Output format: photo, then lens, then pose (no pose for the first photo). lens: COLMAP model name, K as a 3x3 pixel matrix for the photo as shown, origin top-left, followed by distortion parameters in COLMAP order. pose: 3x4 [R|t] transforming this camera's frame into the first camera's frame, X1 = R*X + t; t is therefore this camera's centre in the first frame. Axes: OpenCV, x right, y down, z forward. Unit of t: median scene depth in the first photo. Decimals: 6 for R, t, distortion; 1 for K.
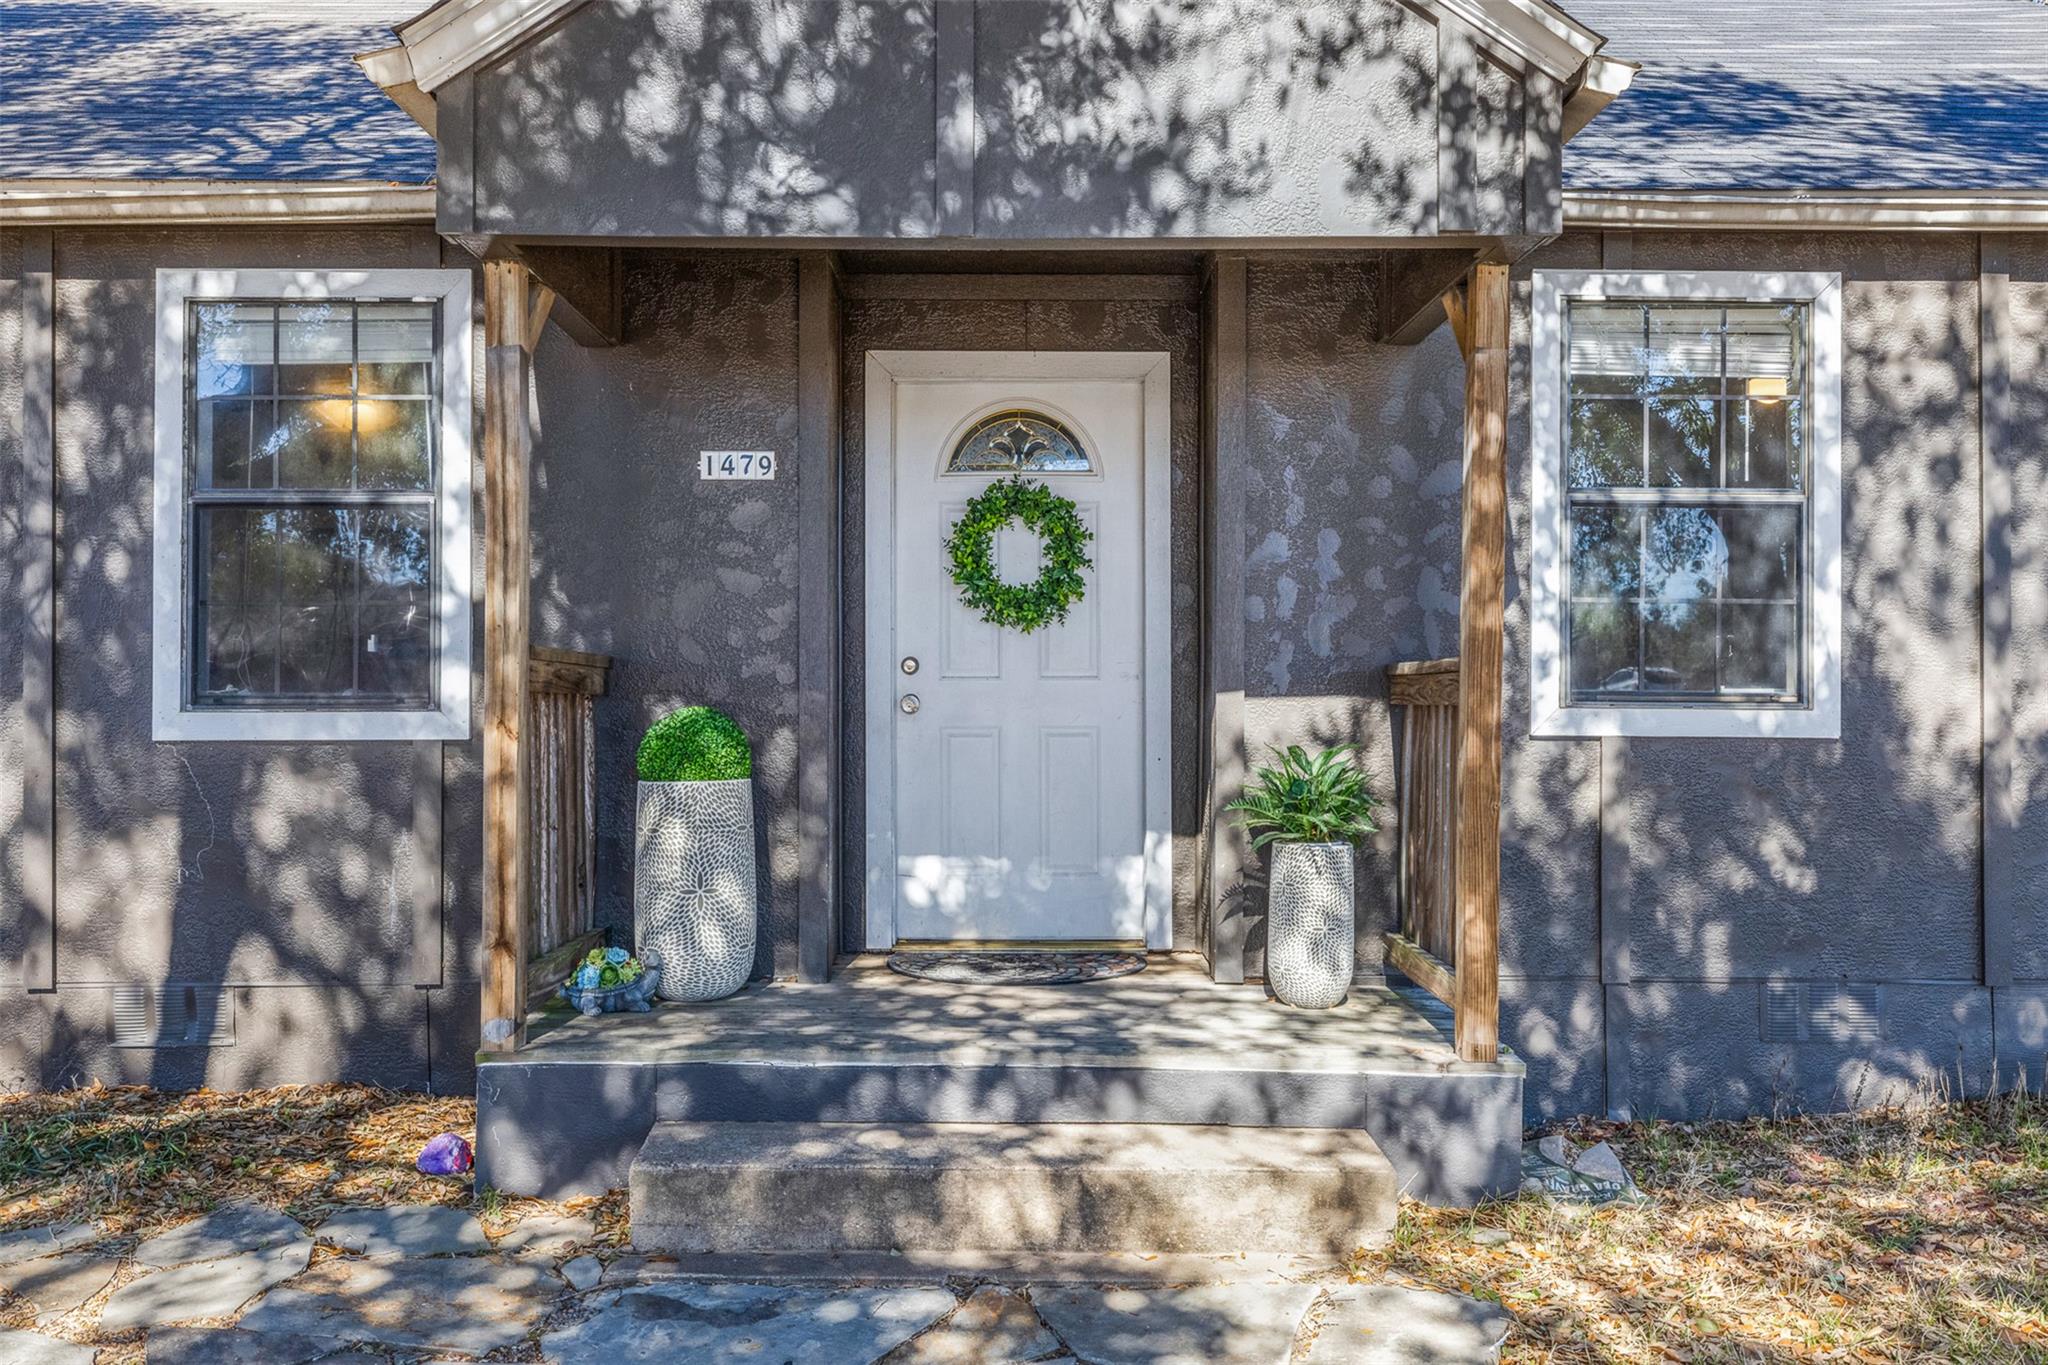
lens RADIAL K [[1600.8, 0, 1029.1], [0, 1600.8, 702.3], [0, 0, 1]] dist [-0.038380, -0.004006]
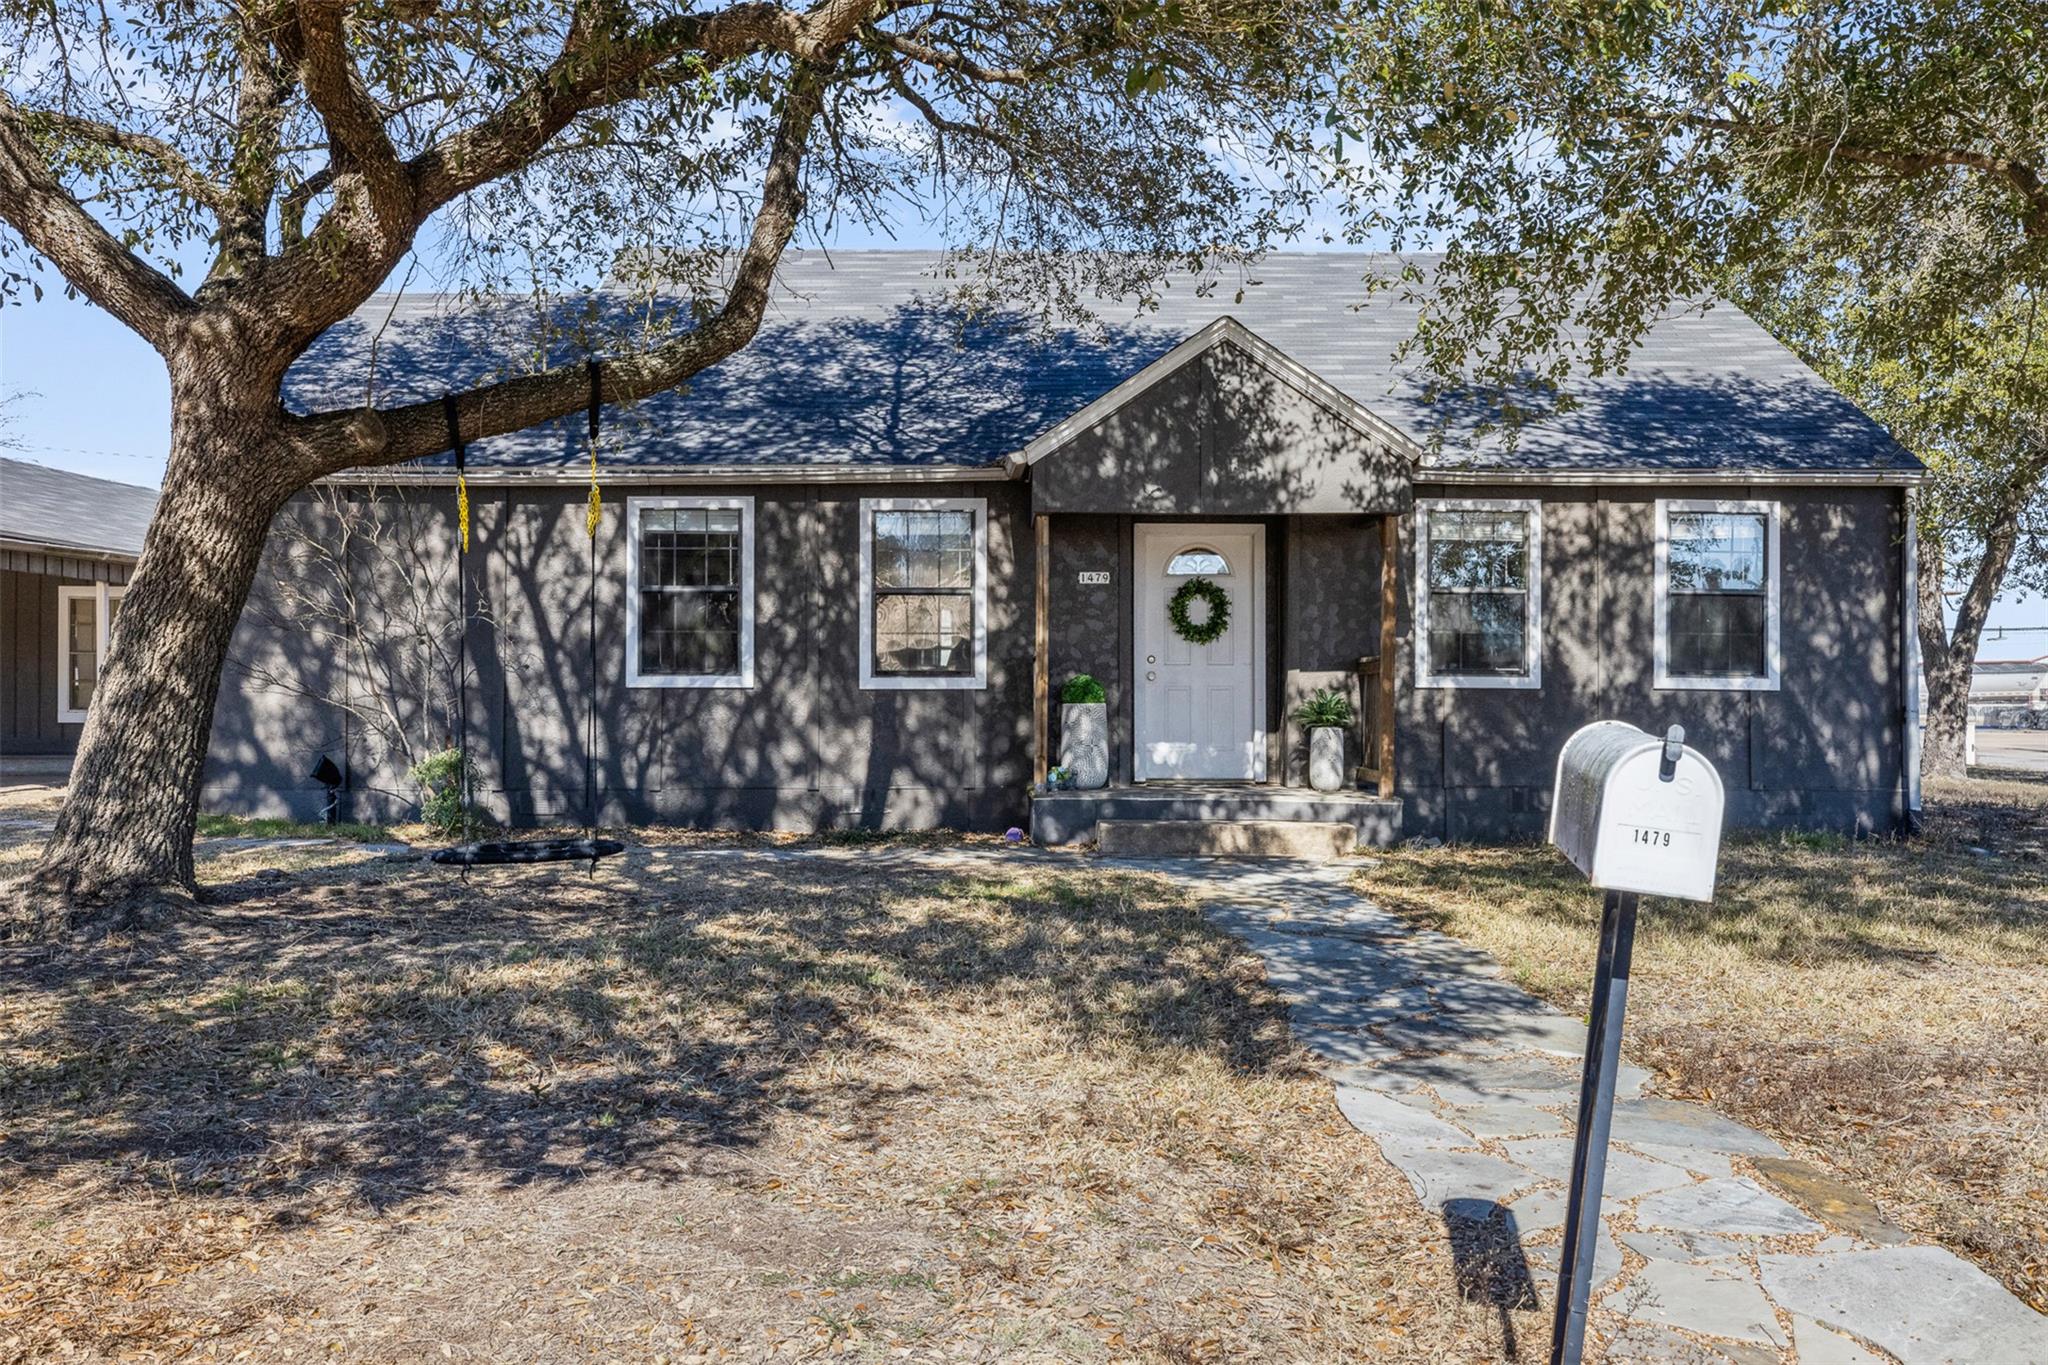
lens RADIAL K [[1687.9, 0, 1018.0], [0, 1687.9, 669.4], [0, 0, 1]] dist [-0.000596, 0.001520]
pose [[0.999971, 0.000207, 0.007633, -0.329679], [0.000003, 0.999620, -0.027550, 0.067282], [-0.007636, 0.027550, 0.999591, -1.643505]]
